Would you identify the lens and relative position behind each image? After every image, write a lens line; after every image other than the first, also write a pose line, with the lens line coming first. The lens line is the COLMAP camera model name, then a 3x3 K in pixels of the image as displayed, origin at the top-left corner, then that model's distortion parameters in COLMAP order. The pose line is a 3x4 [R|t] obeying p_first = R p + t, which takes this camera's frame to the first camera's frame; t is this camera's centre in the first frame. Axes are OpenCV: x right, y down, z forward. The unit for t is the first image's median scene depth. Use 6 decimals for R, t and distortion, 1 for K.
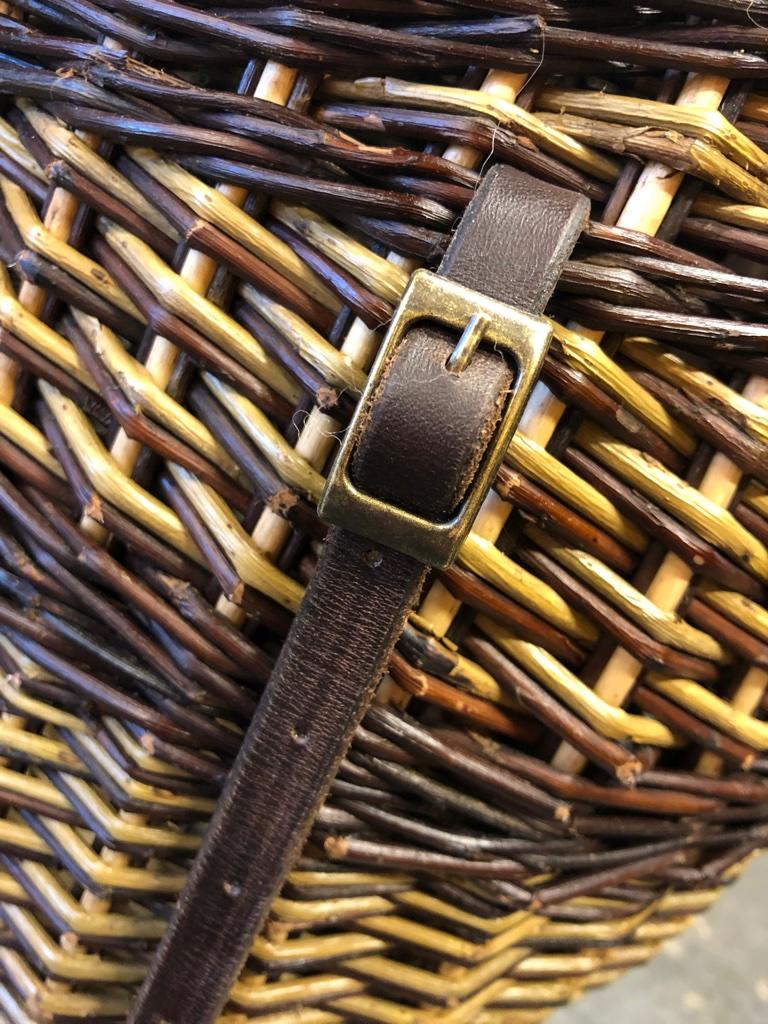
lens RADIAL K [[838.0, 0, 384.0], [0, 838.0, 512.0], [0, 0, 1]] dist [-0.003679, -0.000489]
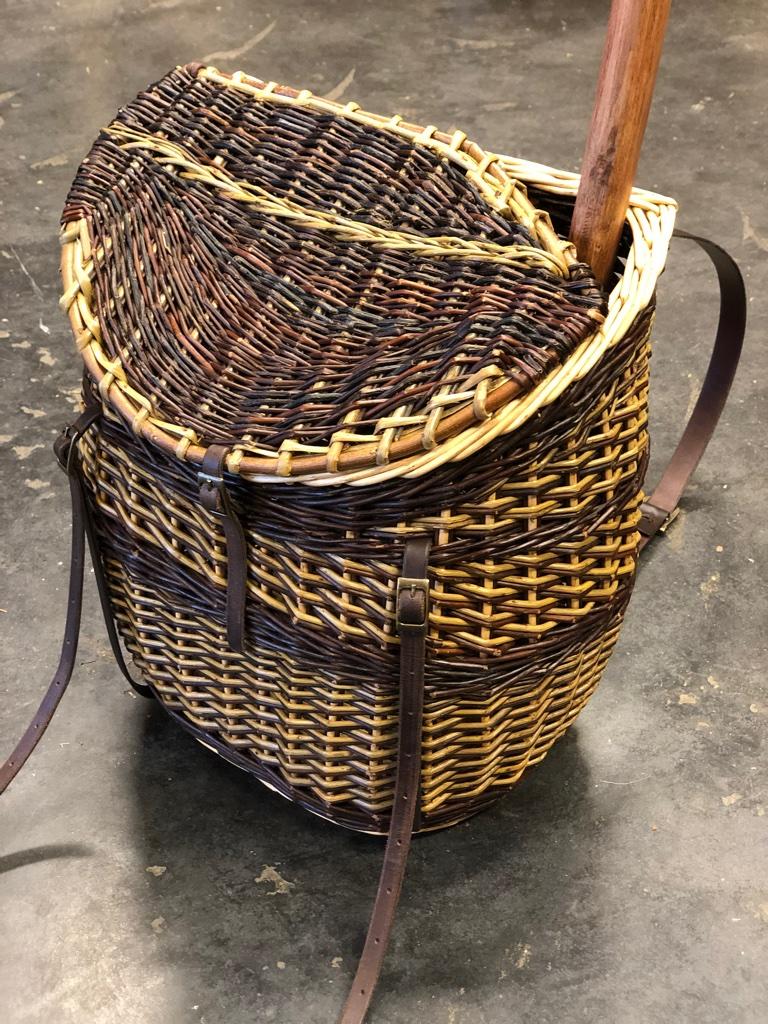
lens RADIAL K [[1551.6, 0, 384.0], [0, 1551.6, 512.0], [0, 0, 1]] dist [-0.000513, -0.003114]
pose [[0.930167, -0.328458, -0.164026, 1.188210], [0.355720, 0.916843, 0.181278, -1.749262], [0.090844, -0.226966, 0.969657, -5.769254]]
